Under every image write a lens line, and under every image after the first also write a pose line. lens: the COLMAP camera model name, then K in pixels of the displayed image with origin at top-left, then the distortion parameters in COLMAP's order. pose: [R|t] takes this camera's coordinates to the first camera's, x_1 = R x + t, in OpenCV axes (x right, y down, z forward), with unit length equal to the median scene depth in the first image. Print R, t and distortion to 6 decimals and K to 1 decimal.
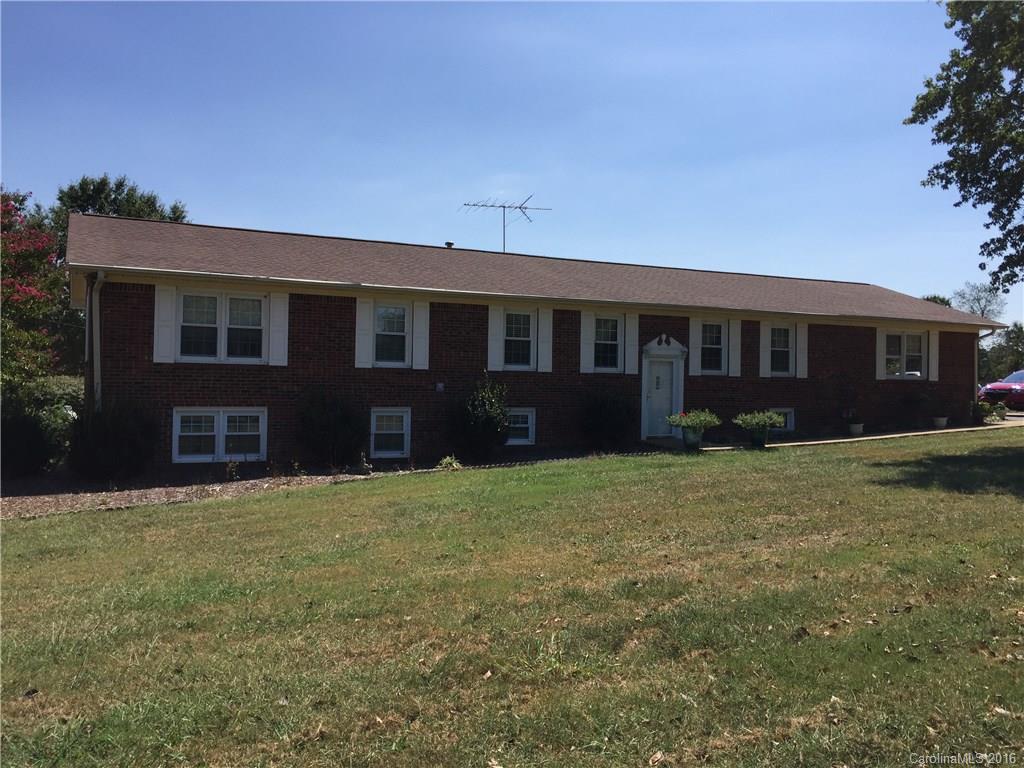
lens RADIAL K [[869.5, 0, 506.6], [0, 869.5, 375.6], [0, 0, 1]] dist [0.030485, 0.000223]
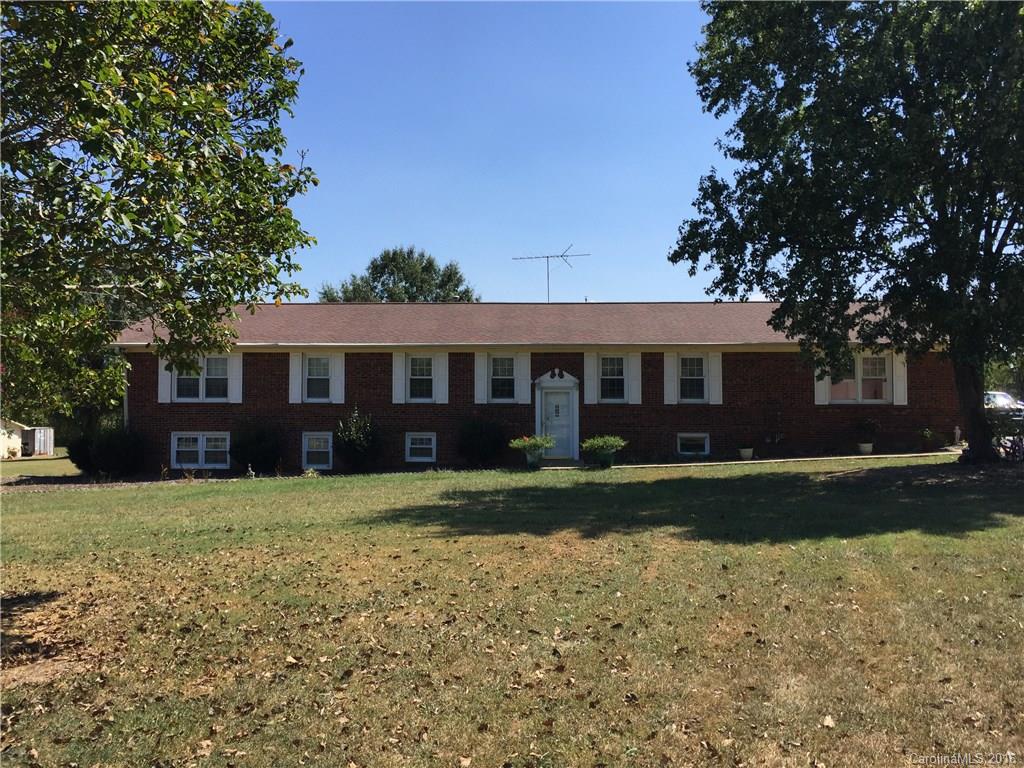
lens RADIAL K [[869.5, 0, 506.6], [0, 869.5, 375.6], [0, 0, 1]] dist [0.030485, 0.000223]
pose [[0.876507, -0.029923, -0.480459, 0.696648], [0.016550, 0.999349, -0.032047, -0.002573], [0.481105, 0.020138, 0.876432, -0.045541]]
